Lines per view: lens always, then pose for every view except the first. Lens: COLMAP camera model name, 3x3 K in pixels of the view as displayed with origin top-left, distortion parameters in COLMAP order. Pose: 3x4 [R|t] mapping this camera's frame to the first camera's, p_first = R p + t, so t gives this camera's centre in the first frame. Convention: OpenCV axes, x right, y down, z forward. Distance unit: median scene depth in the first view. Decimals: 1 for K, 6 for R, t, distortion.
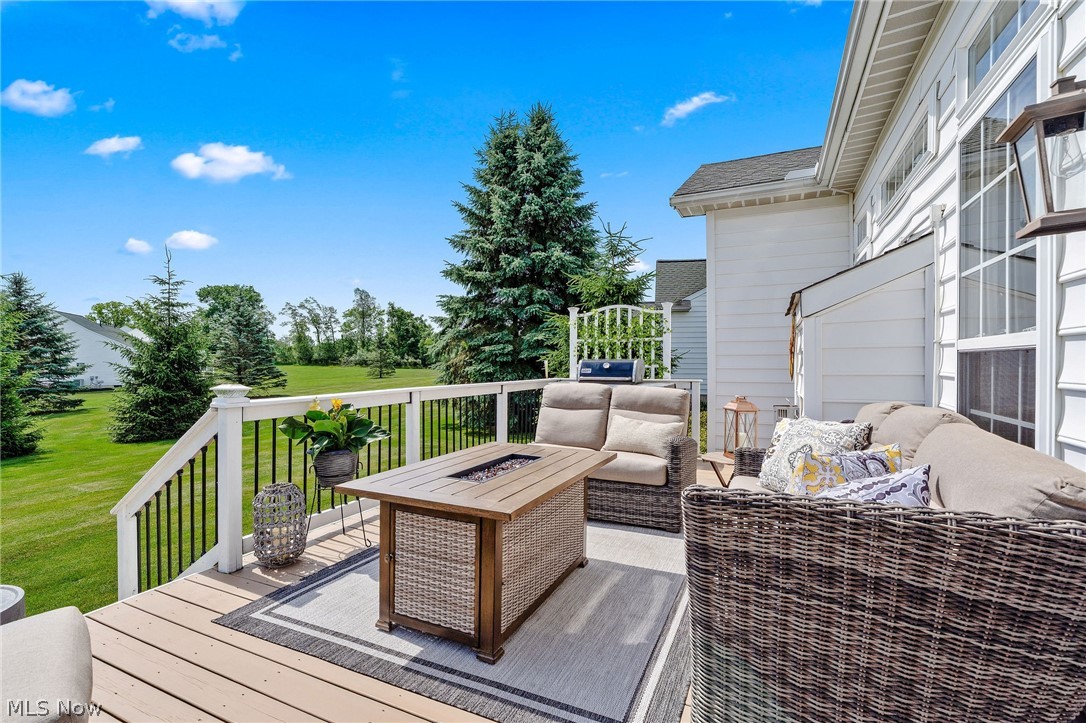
lens RADIAL K [[504.1, 0, 521.3], [0, 504.1, 362.5], [0, 0, 1]] dist [-0.000659, 0.001784]
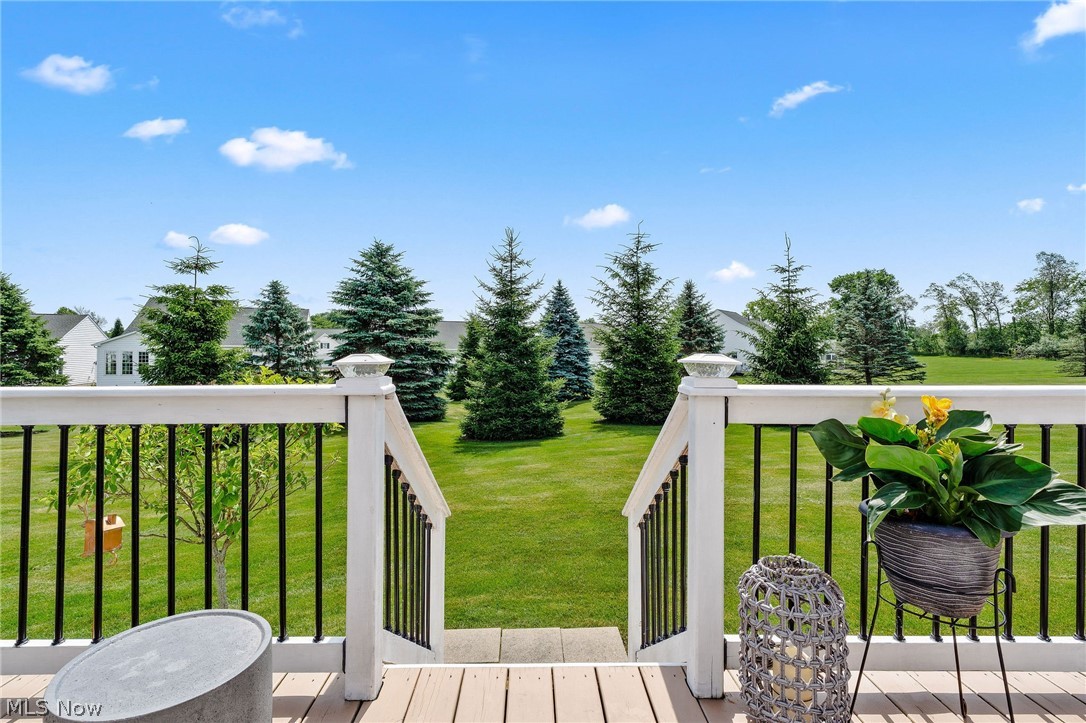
lens RADIAL K [[504.1, 0, 542.9], [0, 504.1, 351.8], [0, 0, 1]] dist [-0.000659, 0.001784]
pose [[0.459035, 0.006106, -0.888397, -0.023285], [-0.008582, 0.999960, 0.002439, 0.005873], [0.888377, 0.006505, 0.459069, 0.083650]]
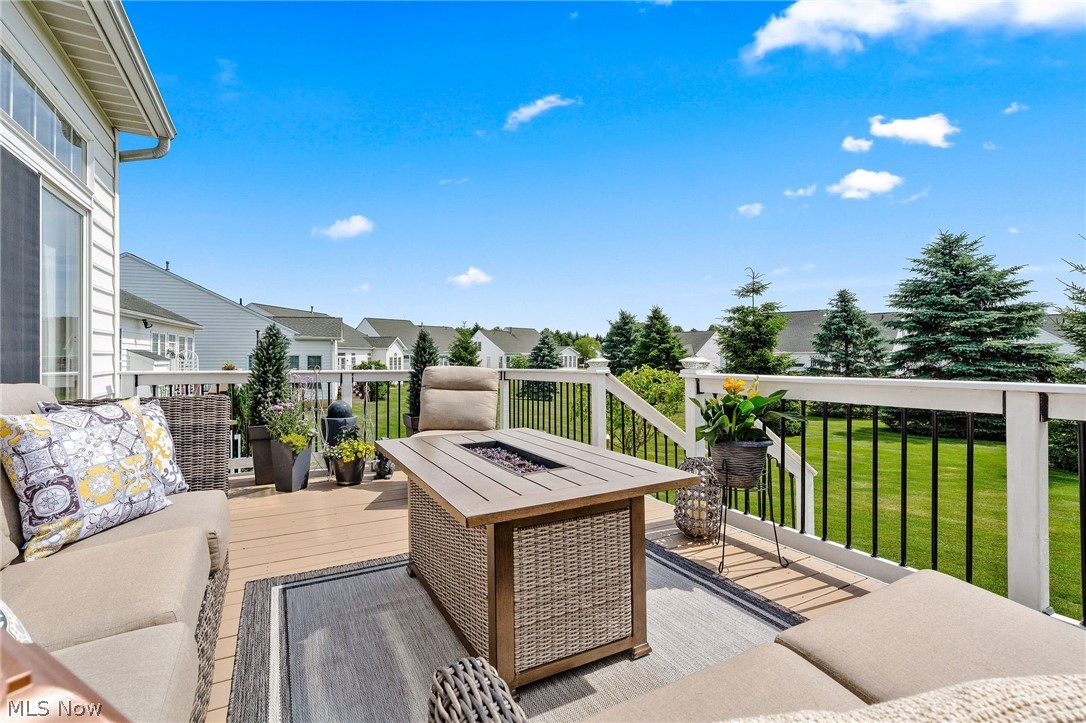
lens RADIAL K [[504.1, 0, 551.0], [0, 504.1, 357.1], [0, 0, 1]] dist [-0.000659, 0.001784]
pose [[-0.565413, 0.004628, -0.824795, 0.078886], [0.001420, 0.999988, 0.004638, 0.005520], [0.824806, 0.001451, -0.565413, 0.202129]]
